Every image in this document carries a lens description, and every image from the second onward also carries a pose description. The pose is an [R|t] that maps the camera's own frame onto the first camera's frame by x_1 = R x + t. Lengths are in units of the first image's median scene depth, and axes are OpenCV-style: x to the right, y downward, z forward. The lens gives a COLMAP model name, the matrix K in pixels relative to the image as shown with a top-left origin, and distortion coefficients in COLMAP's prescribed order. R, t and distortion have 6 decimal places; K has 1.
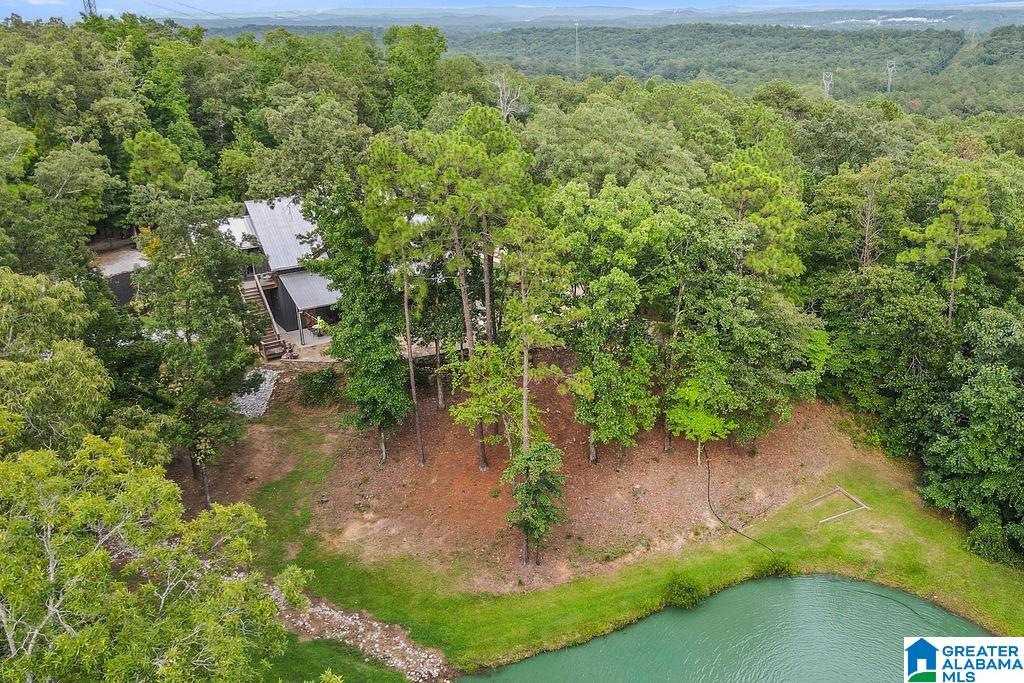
lens RADIAL K [[748.6, 0, 511.7], [0, 748.6, 372.9], [0, 0, 1]] dist [0.015332, 0.004905]
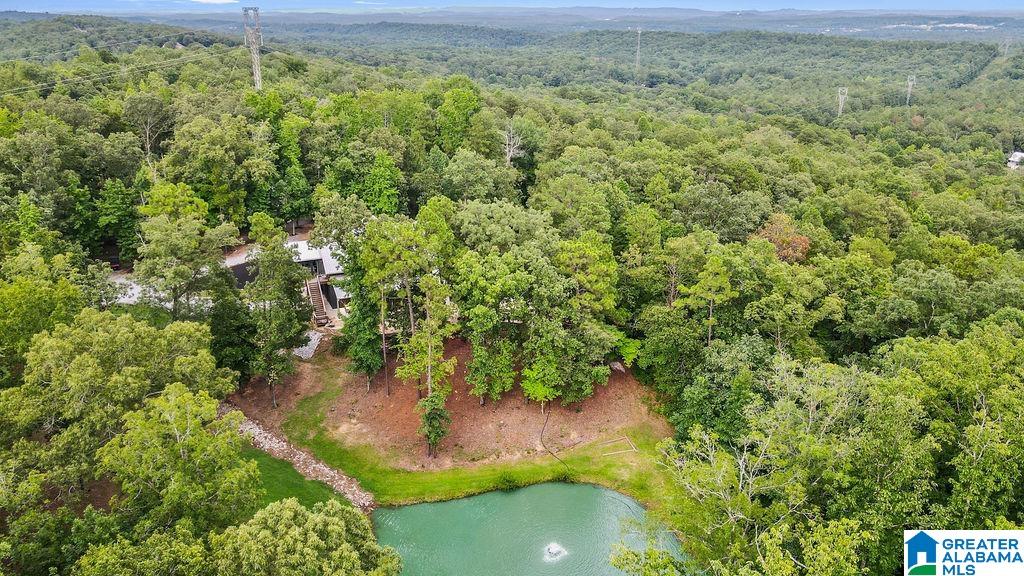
lens RADIAL K [[760.4, 0, 512.0], [0, 760.4, 288.0], [0, 0, 1]] dist [-0.016162, 0.058366]
pose [[0.979120, 0.083996, -0.185118, 0.497706], [-0.083803, 0.996443, 0.008885, -0.180448], [0.185206, 0.006814, 0.982676, -0.750379]]
